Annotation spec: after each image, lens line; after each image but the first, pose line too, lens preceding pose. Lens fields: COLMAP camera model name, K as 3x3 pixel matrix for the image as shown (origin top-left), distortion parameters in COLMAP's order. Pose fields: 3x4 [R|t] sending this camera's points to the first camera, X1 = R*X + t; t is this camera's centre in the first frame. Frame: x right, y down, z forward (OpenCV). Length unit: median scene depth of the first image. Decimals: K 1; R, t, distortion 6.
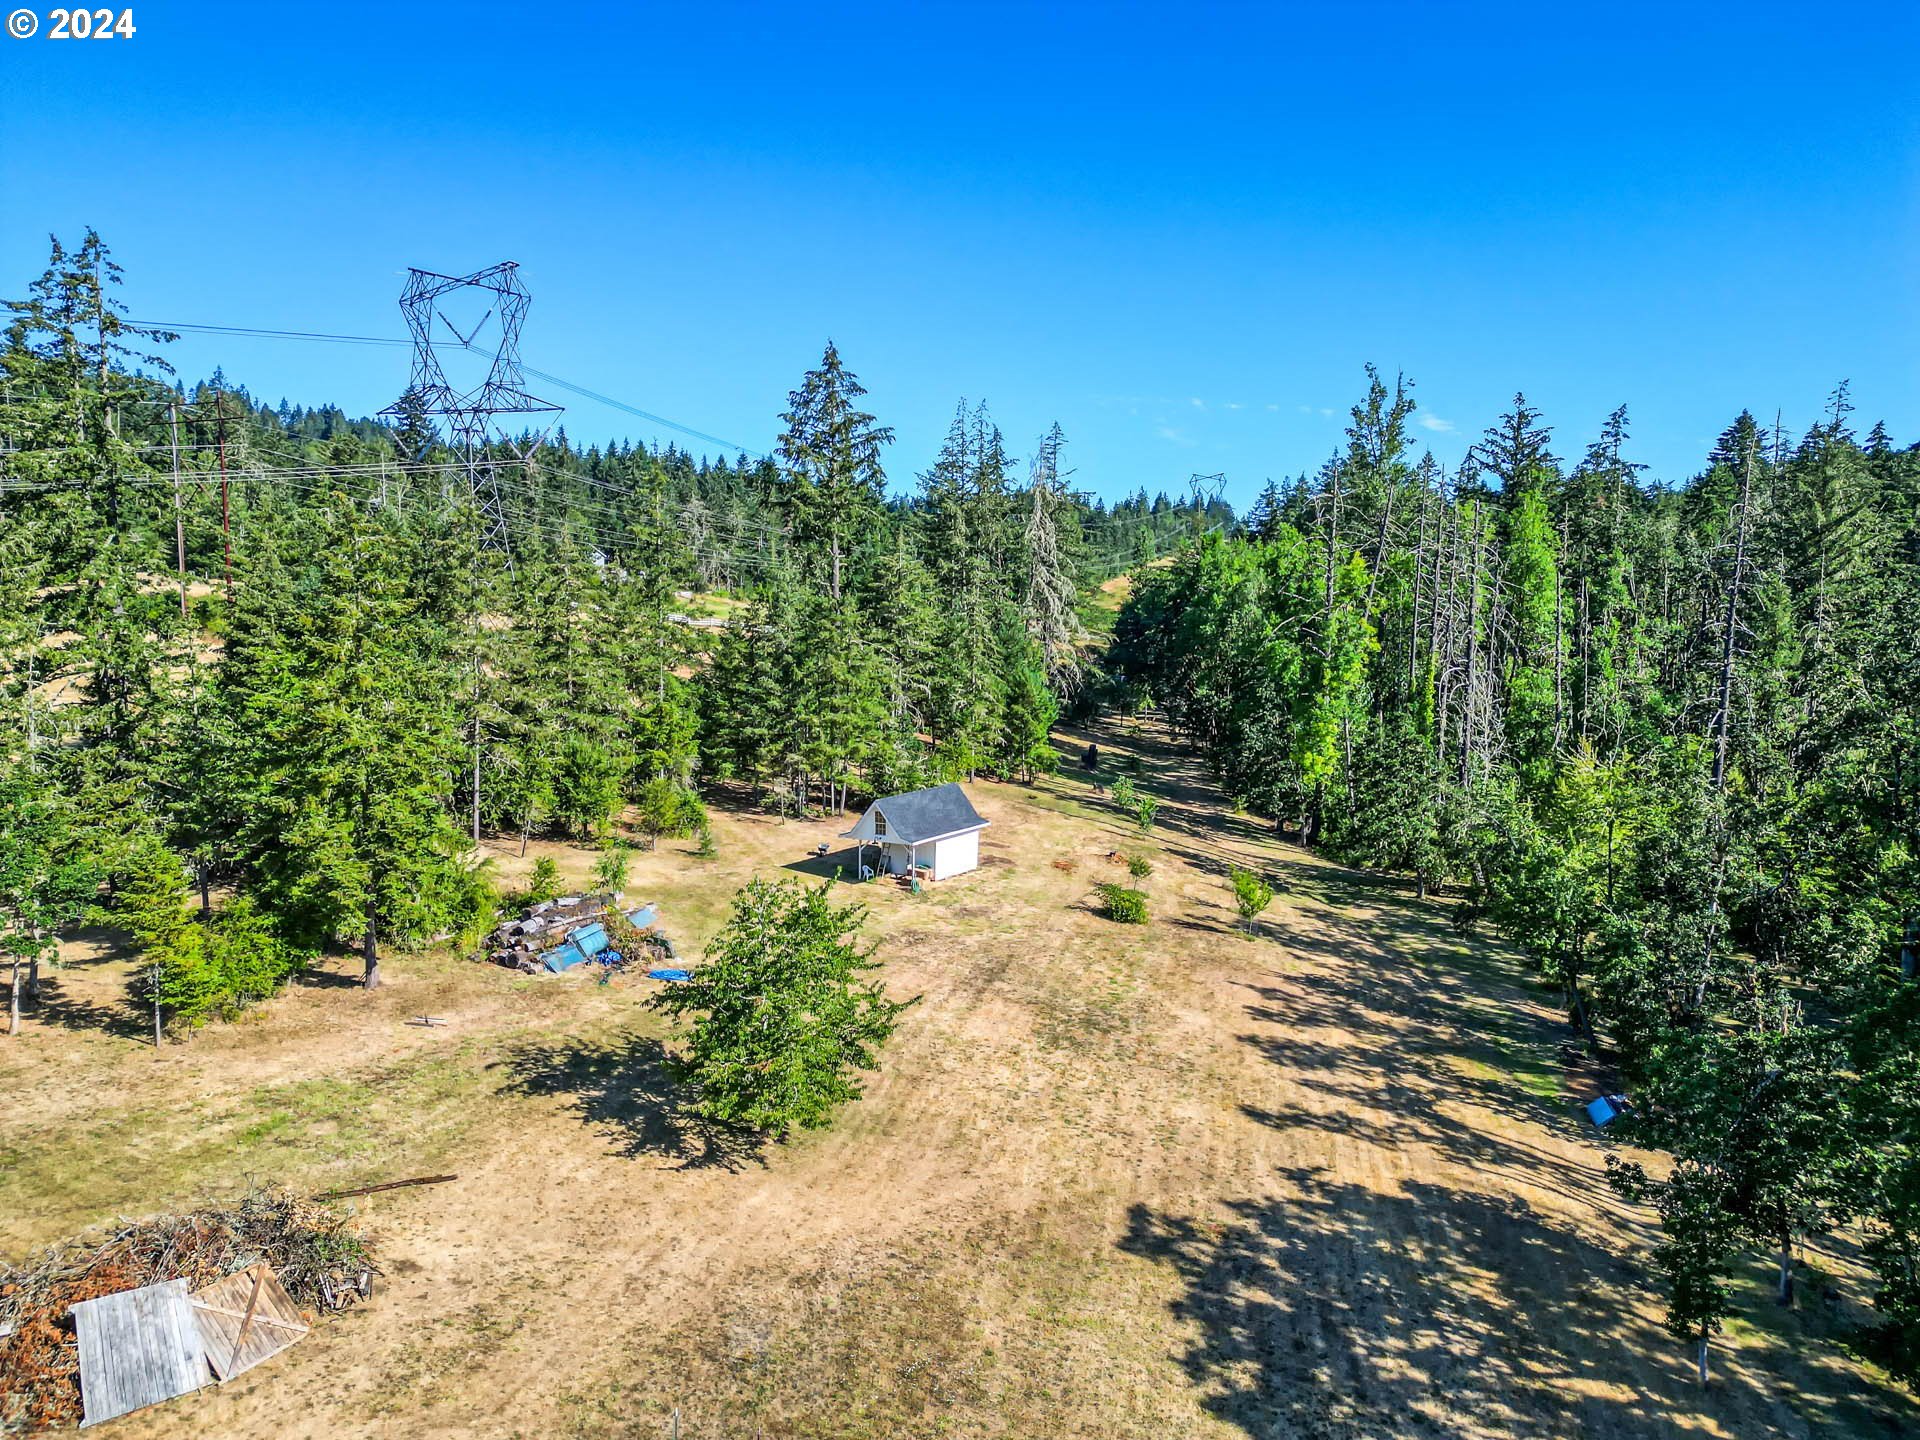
lens RADIAL K [[1332.1, 0, 961.2], [0, 1332.1, 729.8], [0, 0, 1]] dist [0.034513, -0.012686]
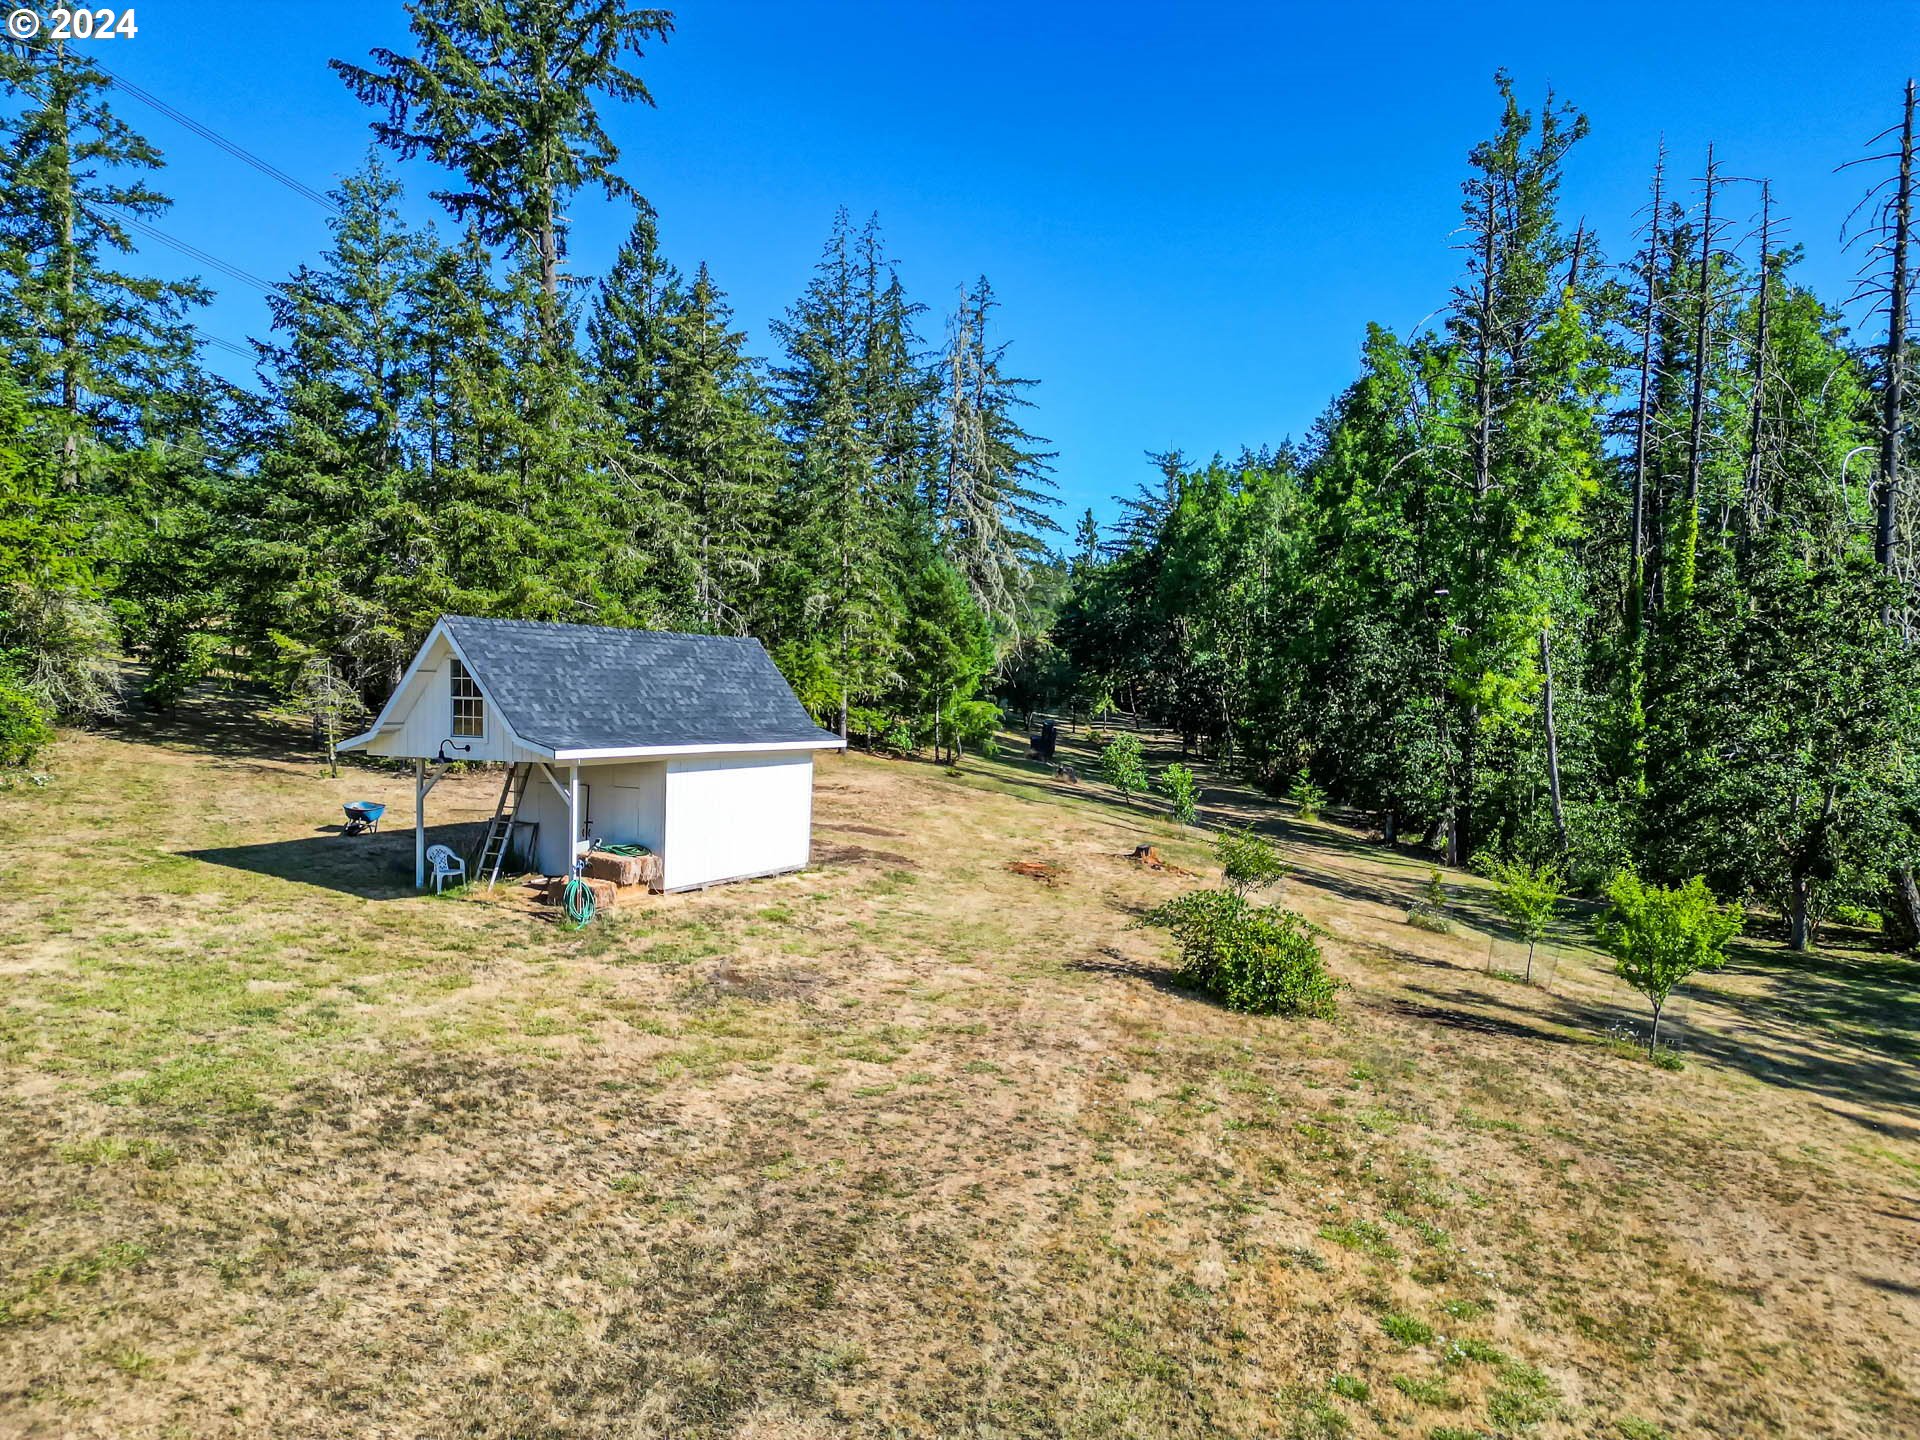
lens RADIAL K [[1332.1, 0, 960.9], [0, 1332.1, 721.9], [0, 0, 1]] dist [0.034513, -0.012686]
pose [[0.998014, -0.001678, 0.062969, 0.023100], [0.006098, 0.997524, -0.070062, 0.067865], [-0.062695, 0.070307, 0.995553, 0.476669]]
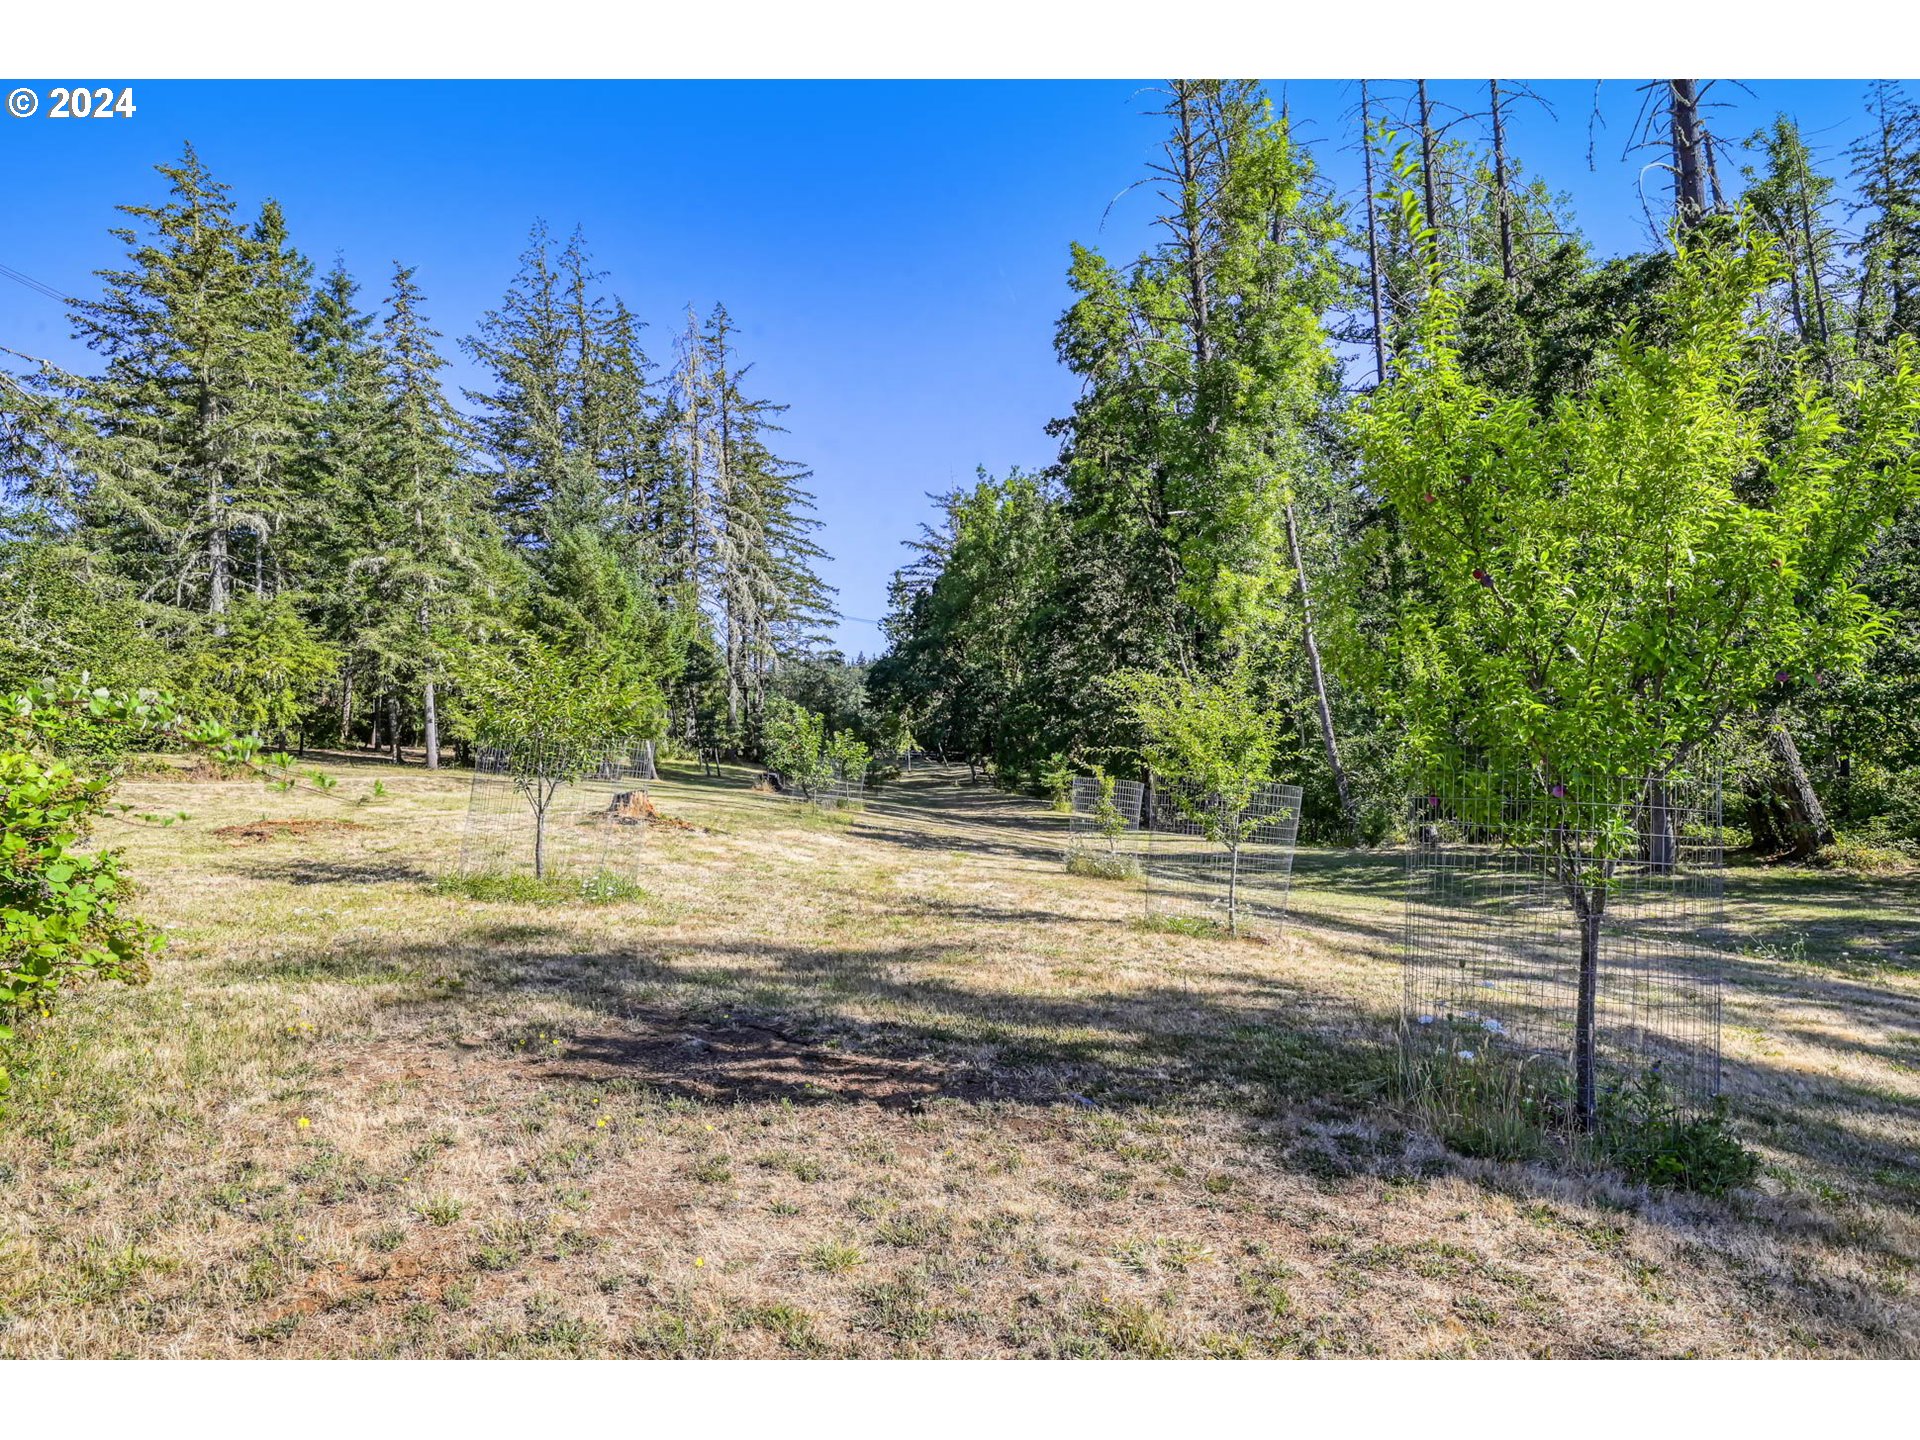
lens RADIAL K [[1164.5, 0, 968.6], [0, 1164.5, 719.3], [0, 0, 1]] dist [-0.005575, 0.005608]
pose [[0.983250, -0.081341, 0.163106, 0.119646], [0.104366, 0.984922, -0.137969, 0.095834], [-0.149425, 0.152681, 0.976914, 0.648709]]
